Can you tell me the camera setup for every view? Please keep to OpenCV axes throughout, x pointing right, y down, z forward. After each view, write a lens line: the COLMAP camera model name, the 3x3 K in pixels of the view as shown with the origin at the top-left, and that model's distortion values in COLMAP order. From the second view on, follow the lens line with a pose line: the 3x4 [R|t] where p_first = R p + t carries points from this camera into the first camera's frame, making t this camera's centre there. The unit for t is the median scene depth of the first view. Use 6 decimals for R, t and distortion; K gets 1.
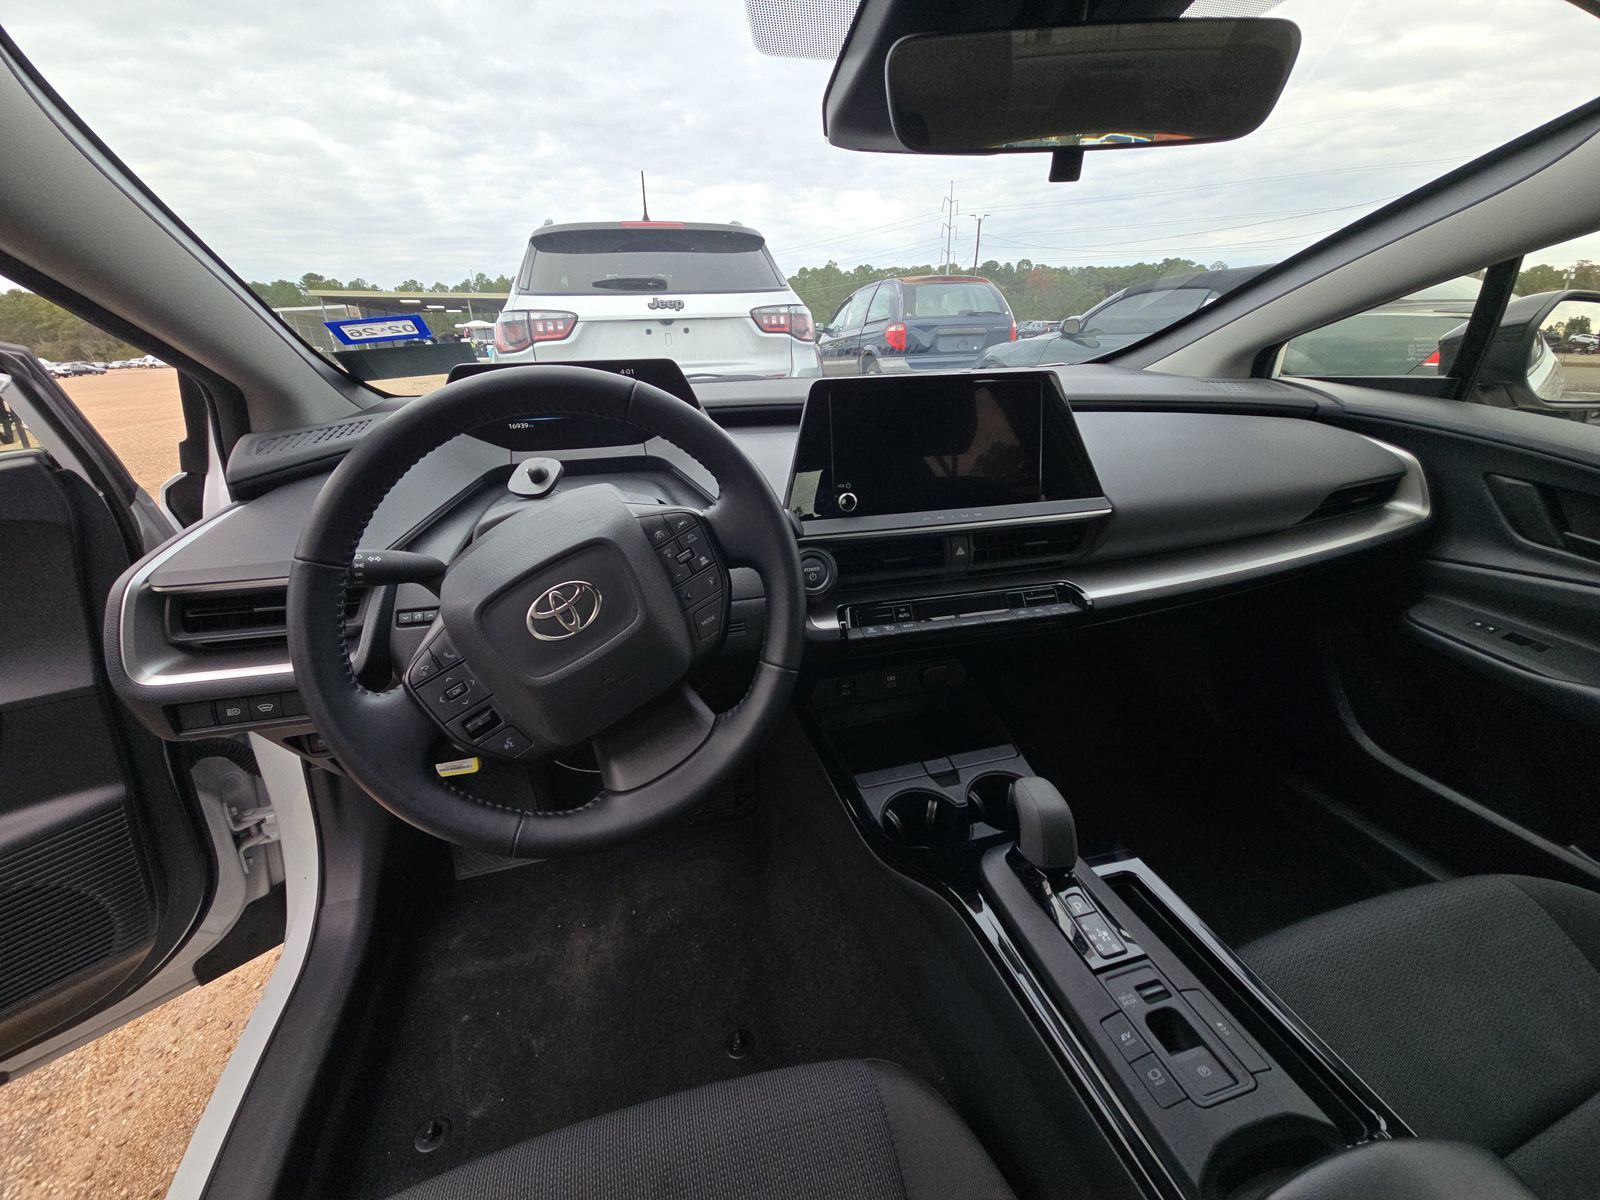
lens RADIAL K [[644.3, 0, 798.4], [0, 644.3, 602.1], [0, 0, 1]] dist [0.007374, -0.009532]
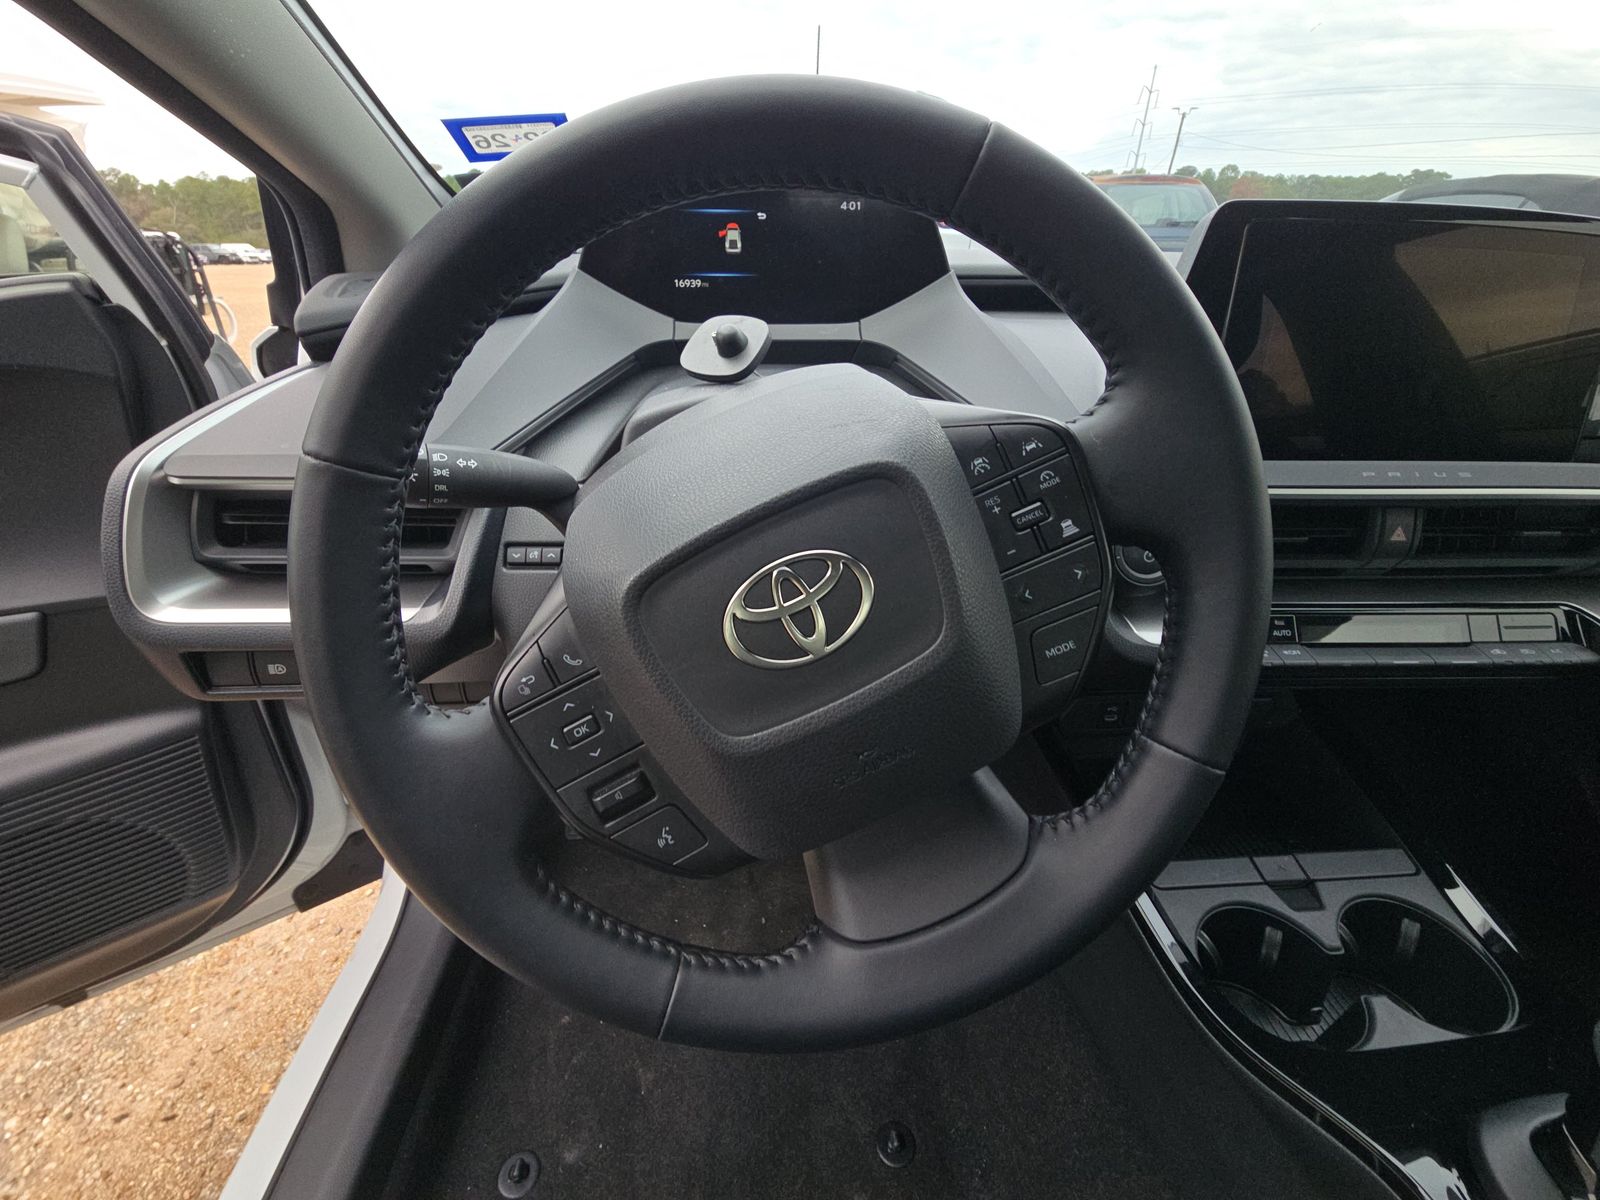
lens RADIAL K [[644.3, 0, 801.2], [0, 644.3, 600.2], [0, 0, 1]] dist [0.007374, -0.009532]
pose [[0.981001, 0.120148, -0.152321, -0.194941], [-0.103074, 0.987951, 0.115445, -0.033399], [0.164356, -0.097552, 0.981565, 0.355992]]
